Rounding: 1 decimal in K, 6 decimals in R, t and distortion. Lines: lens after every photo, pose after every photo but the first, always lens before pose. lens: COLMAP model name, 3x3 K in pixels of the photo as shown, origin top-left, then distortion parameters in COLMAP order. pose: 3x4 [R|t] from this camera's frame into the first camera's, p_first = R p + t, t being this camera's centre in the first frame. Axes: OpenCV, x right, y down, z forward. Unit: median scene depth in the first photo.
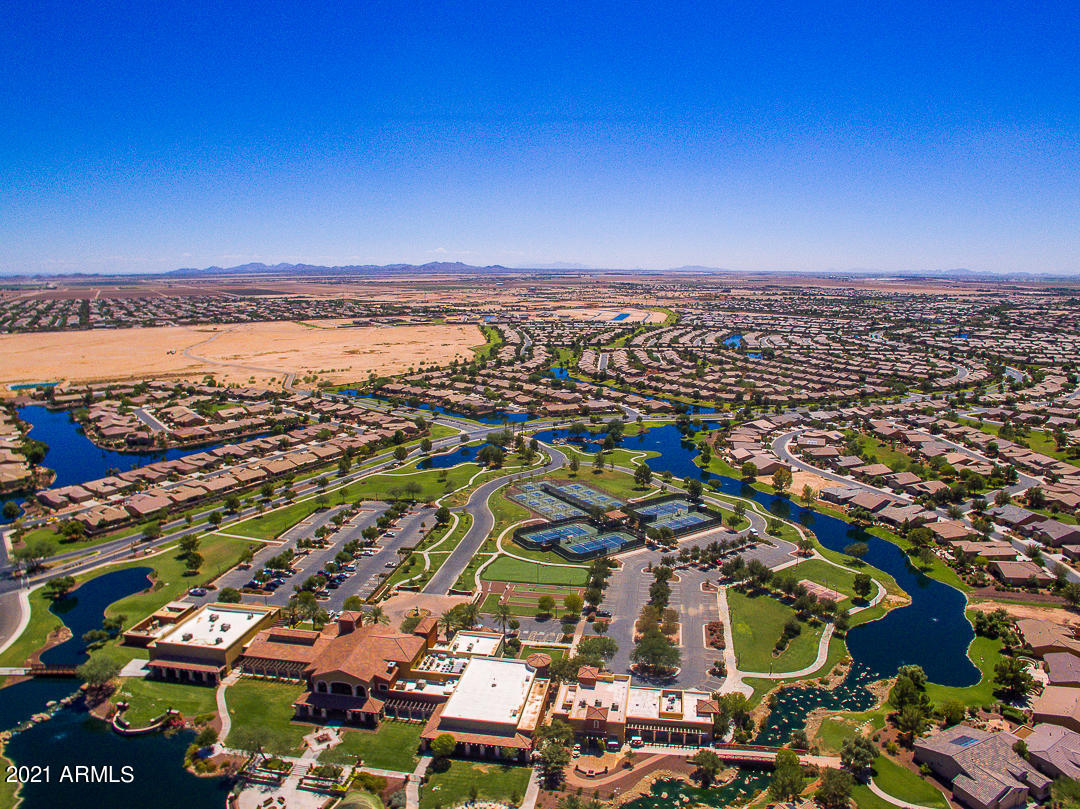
lens RADIAL K [[727.4, 0, 559.3], [0, 727.4, 398.9], [0, 0, 1]] dist [-0.124459, 0.089612]
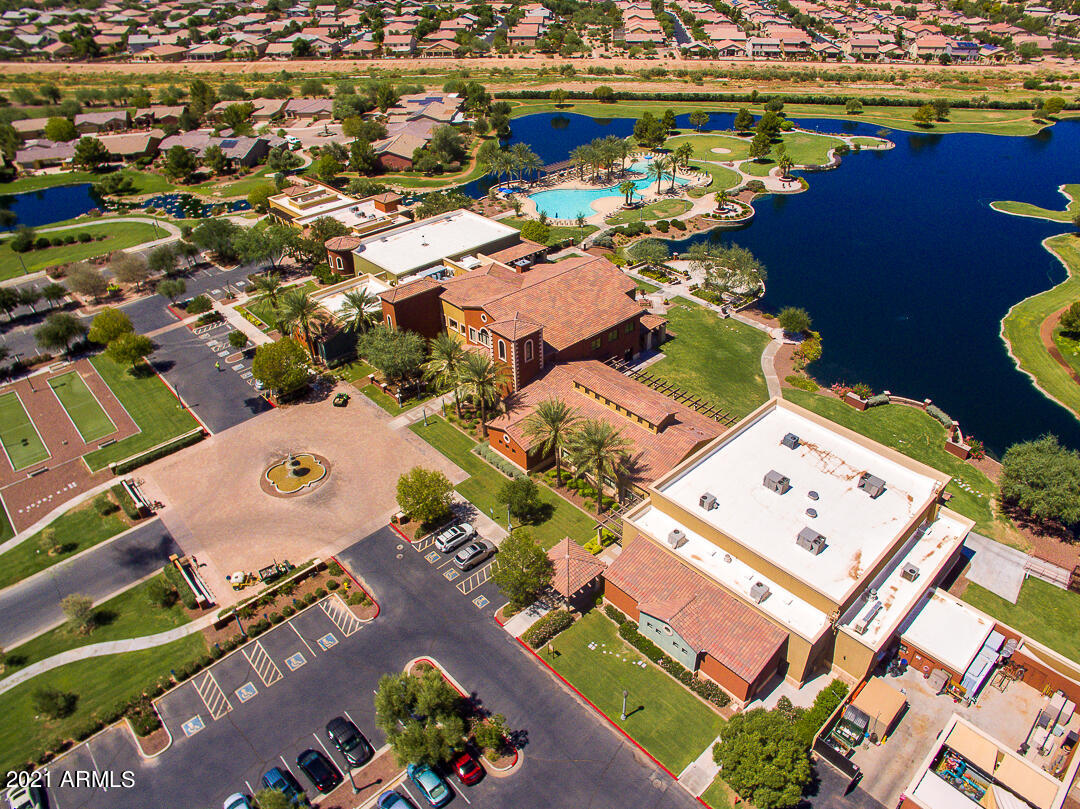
lens RADIAL K [[727.4, 0, 559.3], [0, 727.4, 398.9], [0, 0, 1]] dist [-0.124459, 0.089612]
pose [[-0.795516, -0.331870, 0.506969, -0.693219], [0.114935, 0.738840, 0.664007, 0.040179], [-0.594933, 0.586496, -0.549615, 1.549443]]
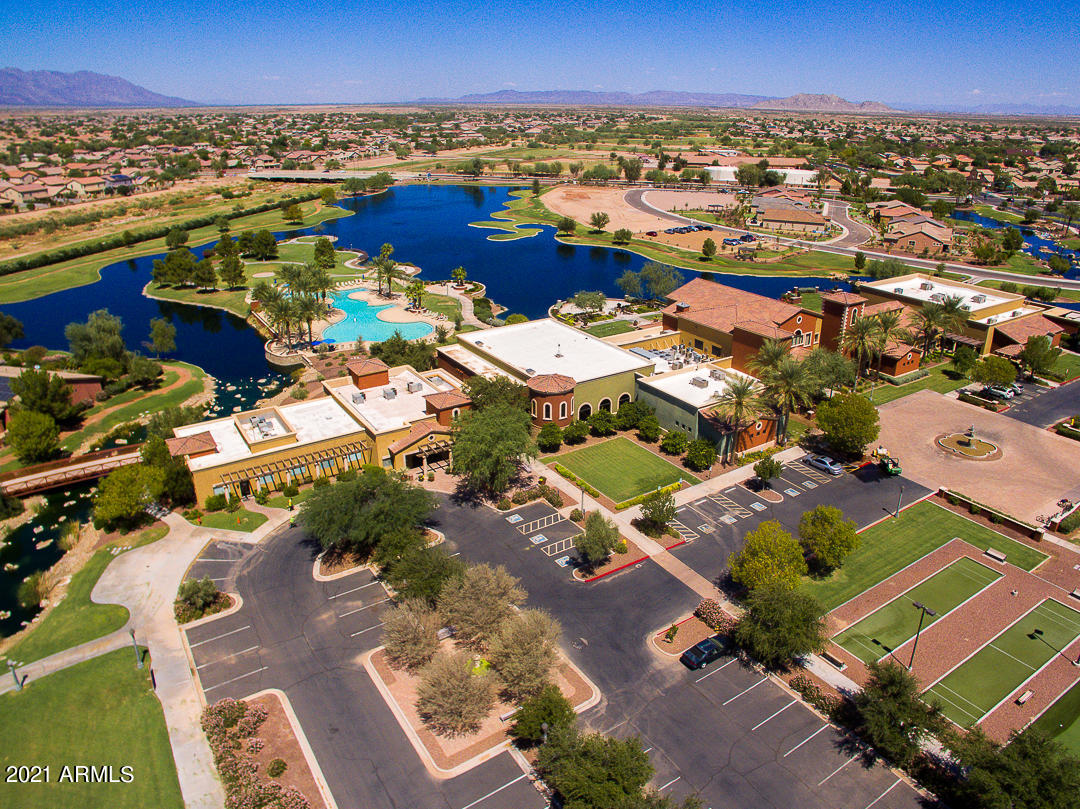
lens RADIAL K [[750.9, 0, 559.0], [0, 750.9, 404.5], [0, 0, 1]] dist [-0.122730, 0.089638]
pose [[-0.732427, 0.257116, -0.630430, 0.349953], [-0.126440, 0.858478, 0.497020, 0.129375], [0.669001, 0.443743, -0.596263, 1.523016]]
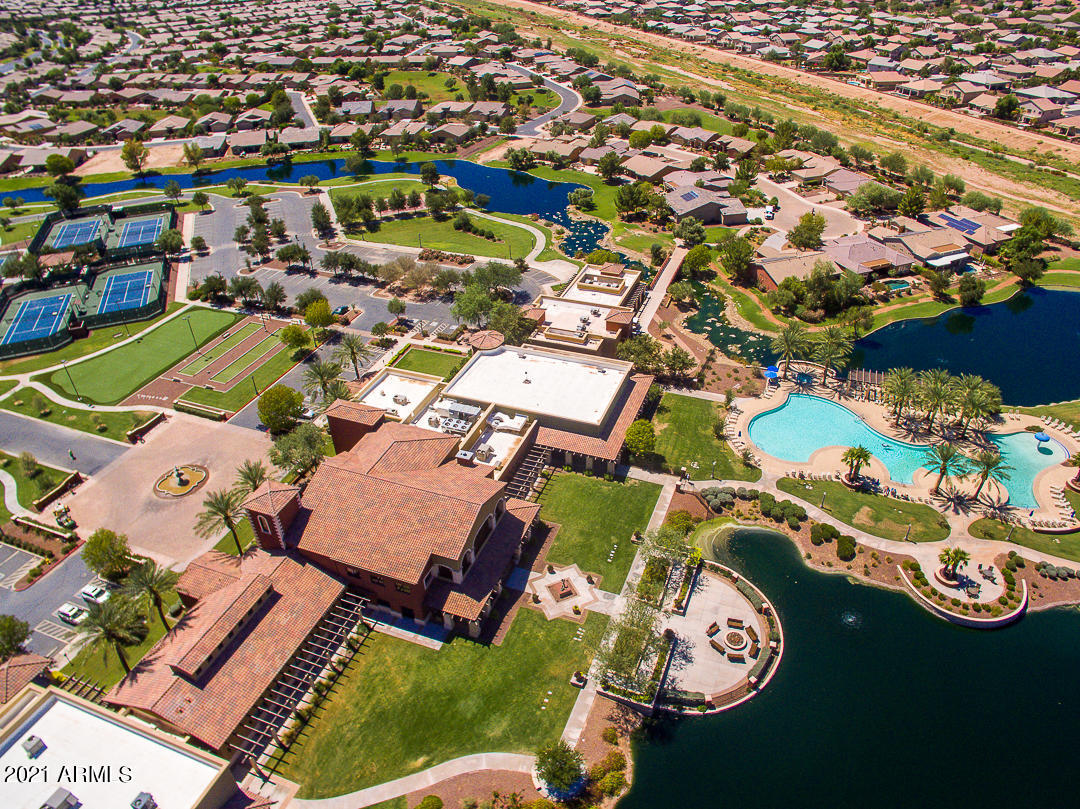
lens RADIAL K [[727.4, 0, 559.3], [0, 727.4, 398.9], [0, 0, 1]] dist [-0.124459, 0.089612]
pose [[0.194178, -0.552277, 0.810731, -0.726208], [0.184788, 0.832259, 0.522683, 0.056008], [-0.963404, 0.048320, 0.263661, 0.853295]]
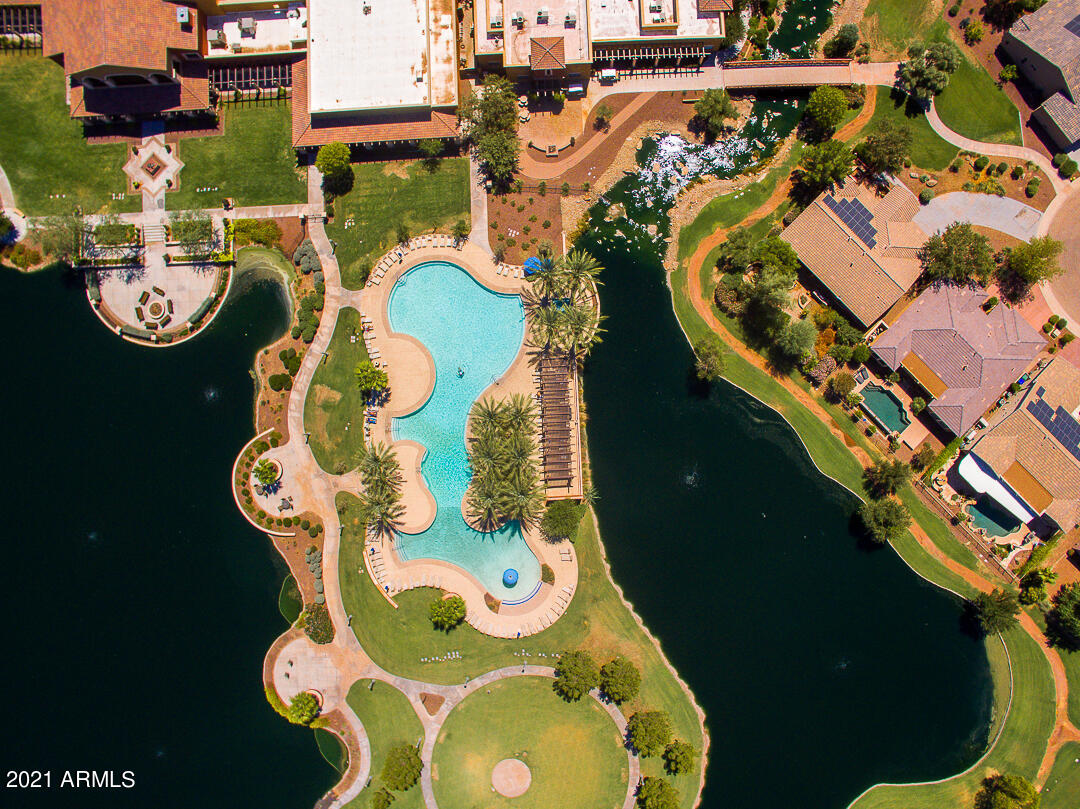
lens RADIAL K [[727.4, 0, 559.3], [0, 727.4, 398.9], [0, 0, 1]] dist [-0.124459, 0.089612]
pose [[0.980140, -0.198305, -0.000489, 0.002833], [0.042376, 0.207036, 0.977415, -0.113006], [-0.193725, -0.958025, 0.211328, 0.574927]]
